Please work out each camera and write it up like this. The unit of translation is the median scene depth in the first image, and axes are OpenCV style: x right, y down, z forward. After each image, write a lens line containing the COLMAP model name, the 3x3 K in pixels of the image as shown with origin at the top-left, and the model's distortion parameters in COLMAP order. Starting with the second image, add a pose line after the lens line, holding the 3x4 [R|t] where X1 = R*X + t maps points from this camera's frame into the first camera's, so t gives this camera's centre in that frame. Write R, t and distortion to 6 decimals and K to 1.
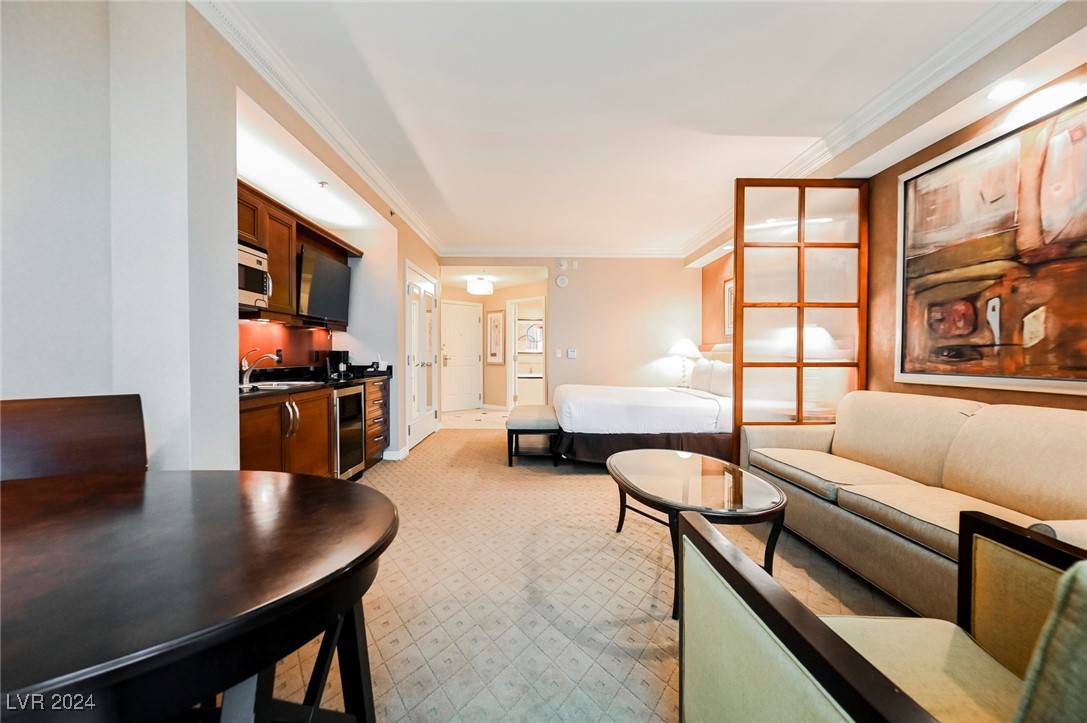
lens RADIAL K [[433.5, 0, 543.5], [0, 433.5, 361.5], [0, 0, 1]] dist [-0.001006, 0.000086]
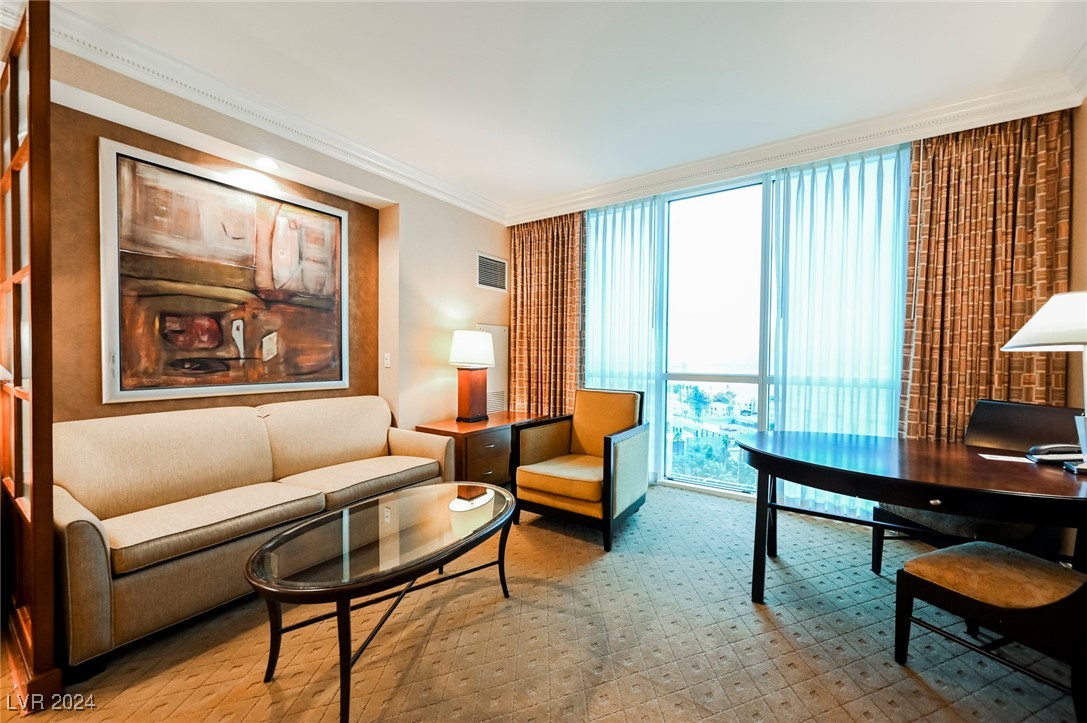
lens RADIAL K [[427.3, 0, 539.8], [0, 427.3, 363.3], [0, 0, 1]] dist [-0.001179, 0.000031]
pose [[-0.813698, -0.017859, 0.581014, -0.272053], [-0.000862, 0.999564, 0.029518, -0.048594], [-0.581287, 0.023518, -0.813358, 1.192108]]
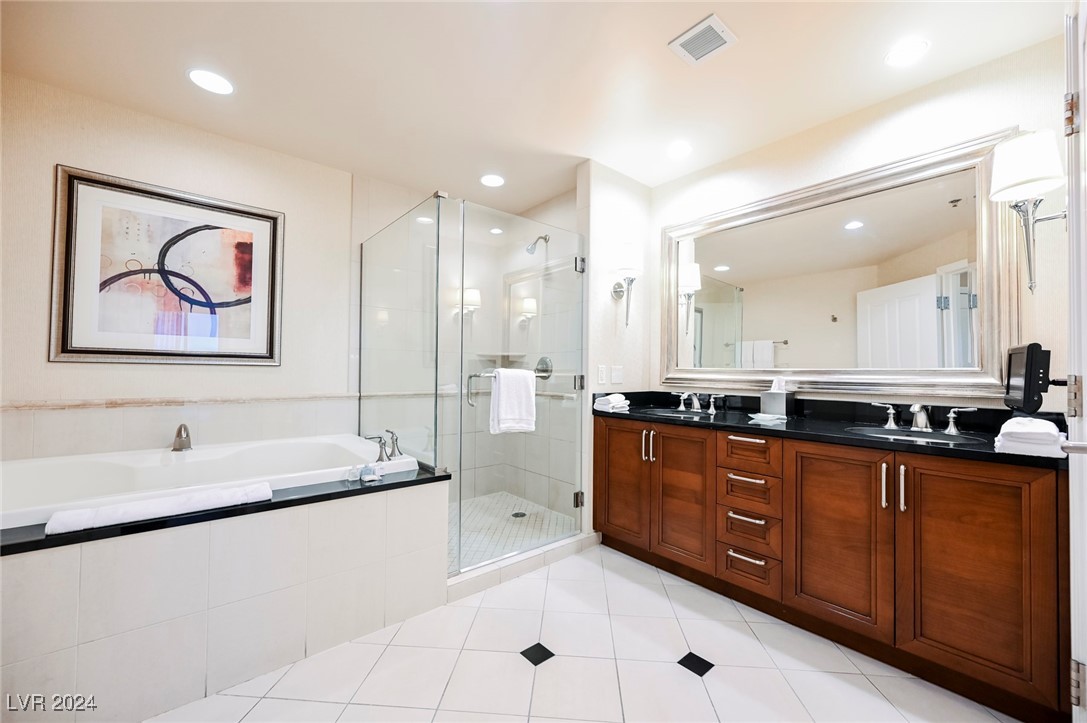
lens RADIAL K [[427.3, 0, 539.8], [0, 427.3, 363.3], [0, 0, 1]] dist [-0.001179, 0.000031]
pose [[0.770705, 0.019078, 0.636907, -0.104601], [-0.001738, 0.999611, -0.027839, -0.037043], [-0.637190, 0.020349, 0.770438, 2.778571]]
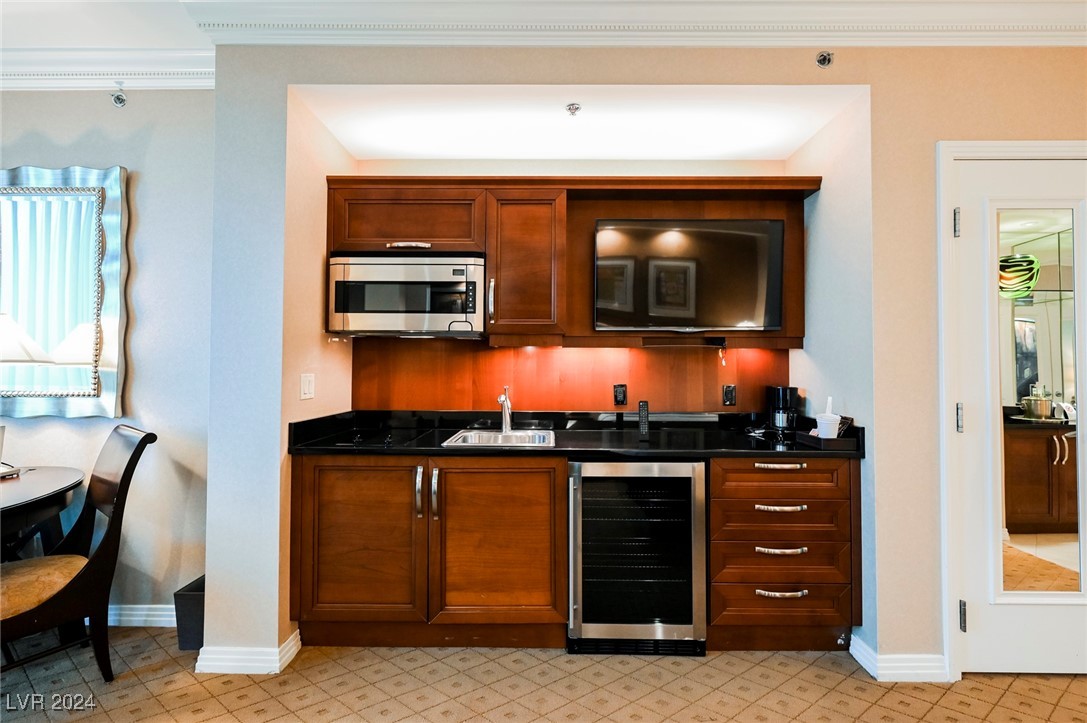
lens RADIAL K [[473.4, 0, 543.7], [0, 473.4, 359.2], [0, 0, 1]] dist [-0.001294, -0.000168]
pose [[-0.021215, -0.021459, -0.999545, 0.151574], [-0.019885, 0.999581, -0.021038, -0.061854], [0.999577, 0.019430, -0.021633, 1.134256]]
